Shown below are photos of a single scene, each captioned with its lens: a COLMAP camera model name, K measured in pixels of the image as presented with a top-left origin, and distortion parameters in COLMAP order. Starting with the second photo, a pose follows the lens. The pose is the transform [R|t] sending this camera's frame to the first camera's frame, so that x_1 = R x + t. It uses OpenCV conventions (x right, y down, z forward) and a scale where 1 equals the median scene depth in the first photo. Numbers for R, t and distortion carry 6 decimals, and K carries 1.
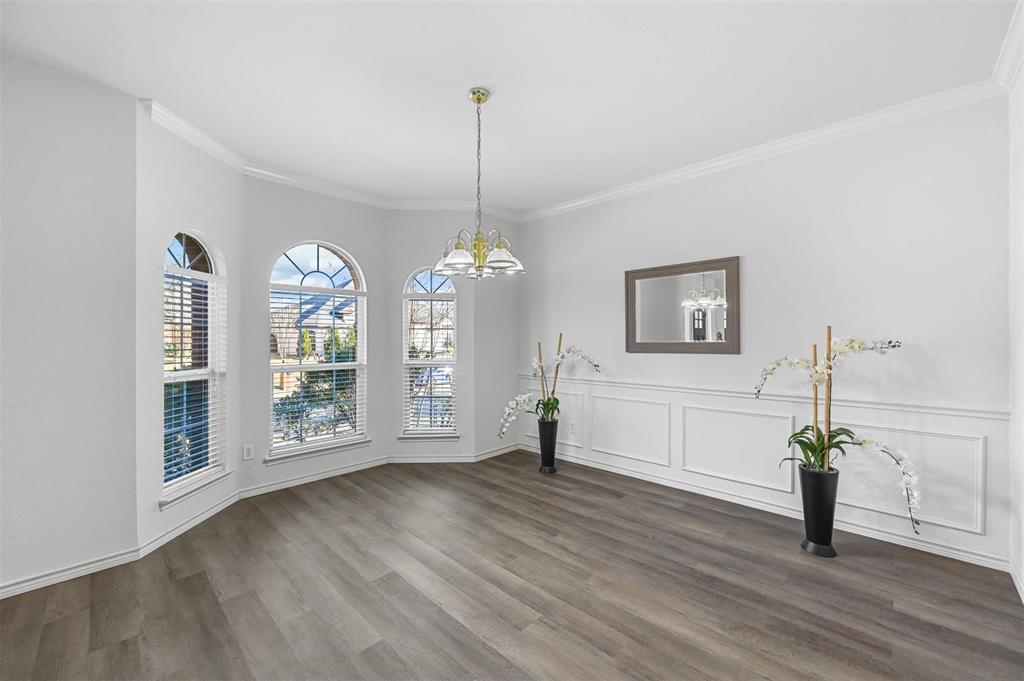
lens RADIAL K [[402.3, 0, 516.6], [0, 402.3, 338.6], [0, 0, 1]] dist [-0.002650, 0.000661]
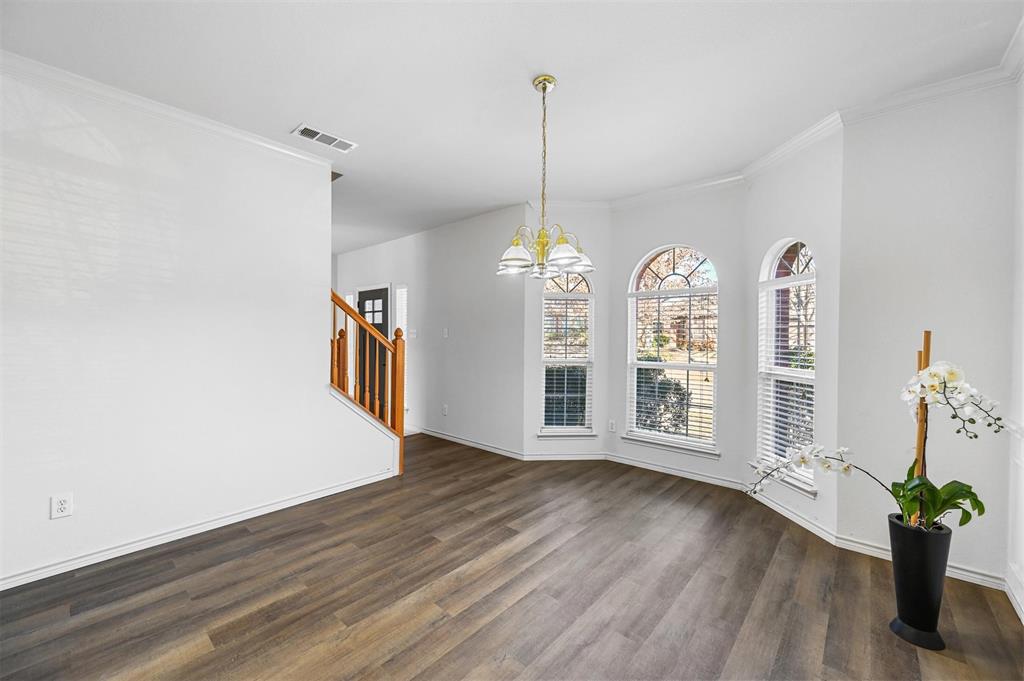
lens RADIAL K [[402.3, 0, 516.6], [0, 402.3, 338.6], [0, 0, 1]] dist [-0.002650, 0.000661]
pose [[0.043759, 0.007332, -0.999015, 0.762380], [-0.006806, 0.999952, 0.007040, -0.006823], [0.999019, 0.006491, 0.043807, 0.797095]]
